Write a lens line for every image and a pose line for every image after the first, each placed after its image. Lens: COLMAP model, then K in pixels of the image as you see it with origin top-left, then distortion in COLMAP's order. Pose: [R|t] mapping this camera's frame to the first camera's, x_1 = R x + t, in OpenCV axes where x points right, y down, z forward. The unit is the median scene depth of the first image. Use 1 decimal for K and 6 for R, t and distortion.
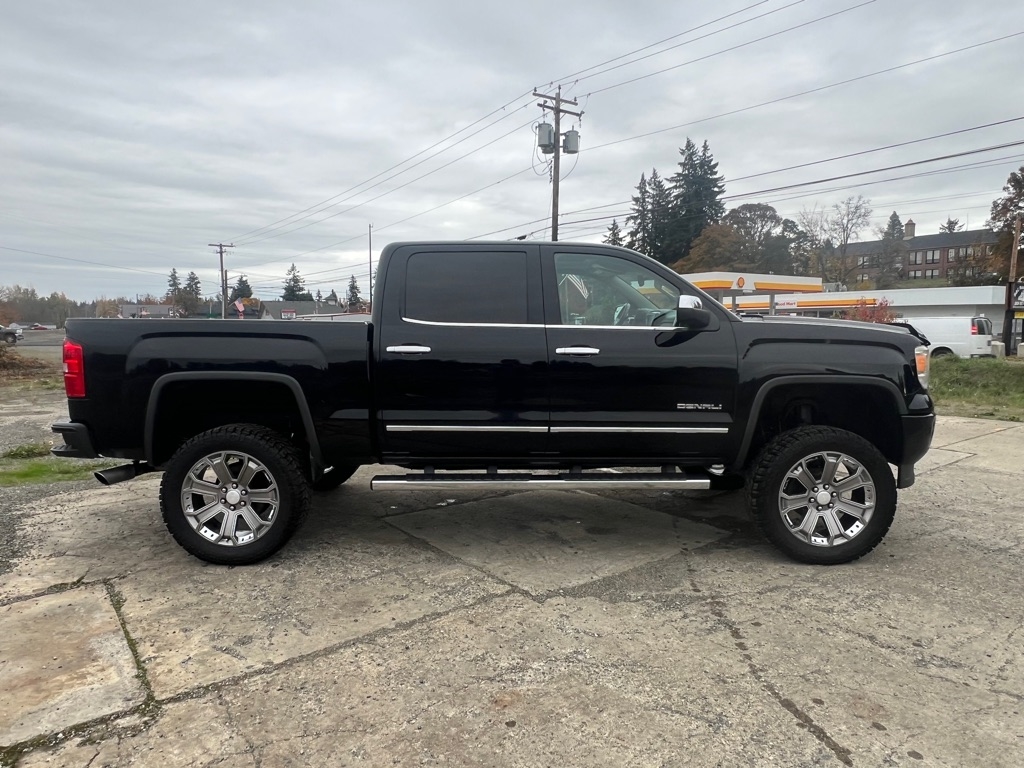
lens RADIAL K [[665.8, 0, 506.3], [0, 665.8, 386.7], [0, 0, 1]] dist [-0.000837, -0.001009]
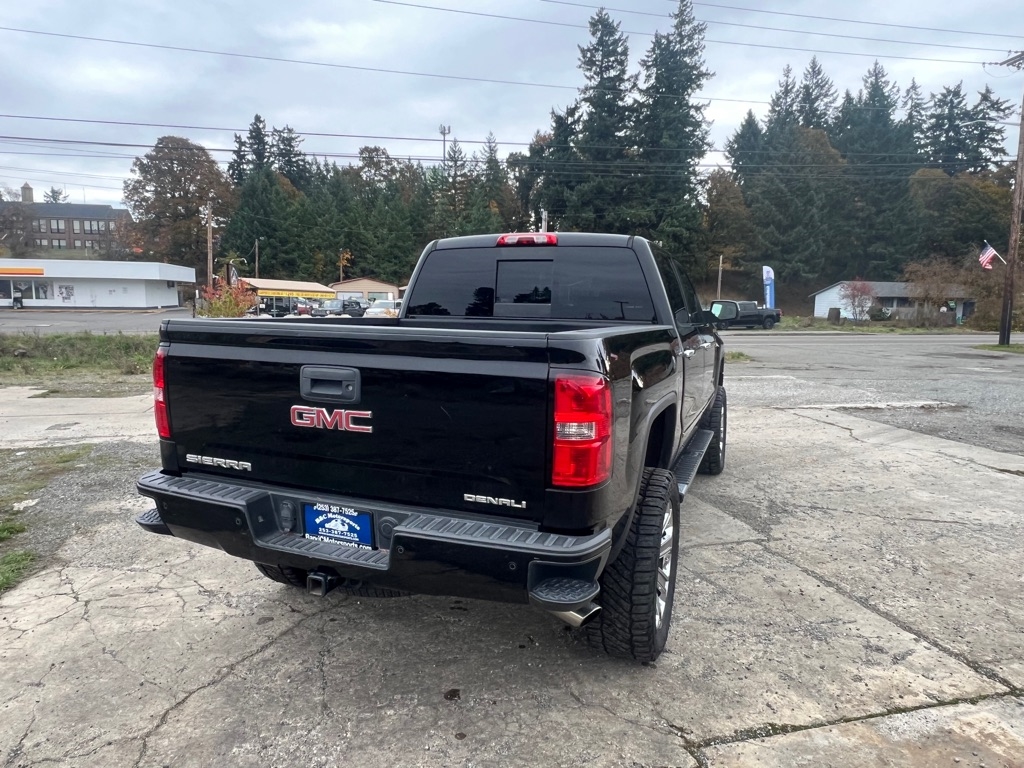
lens RADIAL K [[665.8, 0, 506.5], [0, 665.8, 387.6], [0, 0, 1]] dist [-0.000837, -0.001009]
pose [[0.377572, -0.111419, 0.919253, -1.076301], [0.070290, 0.993319, 0.091526, -0.105261], [-0.923309, 0.030057, 0.382881, 0.806418]]
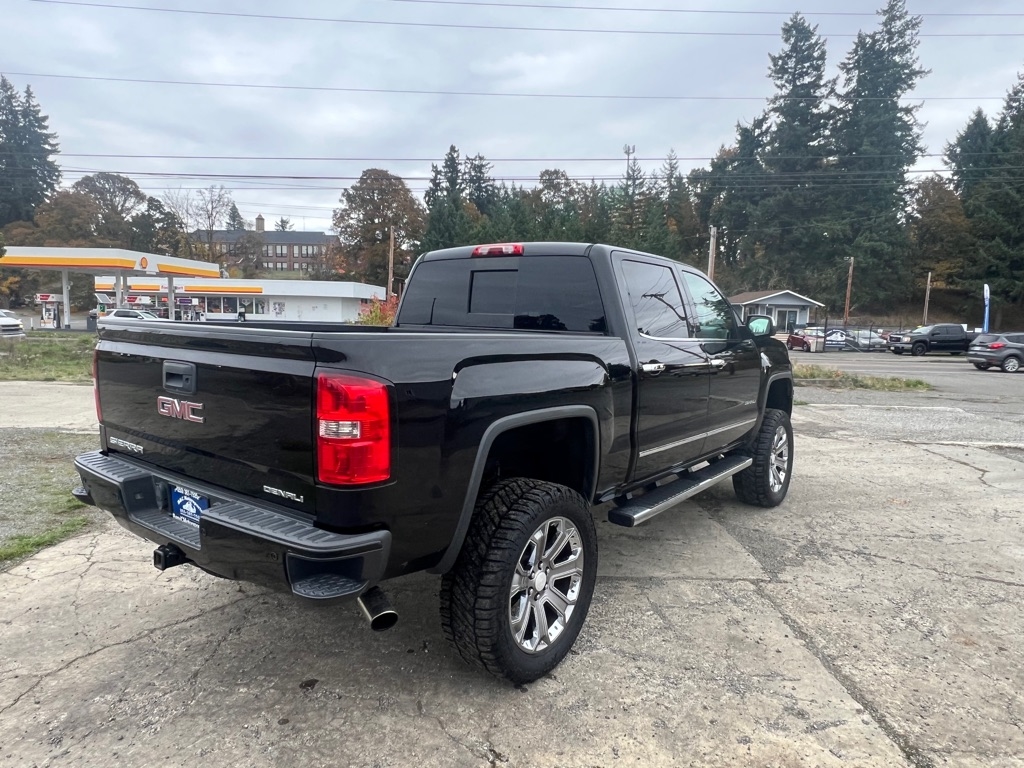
lens RADIAL K [[665.8, 0, 507.0], [0, 665.8, 385.8], [0, 0, 1]] dist [-0.000837, -0.001009]
pose [[0.608342, -0.064233, 0.791071, -0.929601], [0.046158, 0.997896, 0.045530, -0.075357], [-0.792331, 0.008816, 0.610027, 0.550750]]
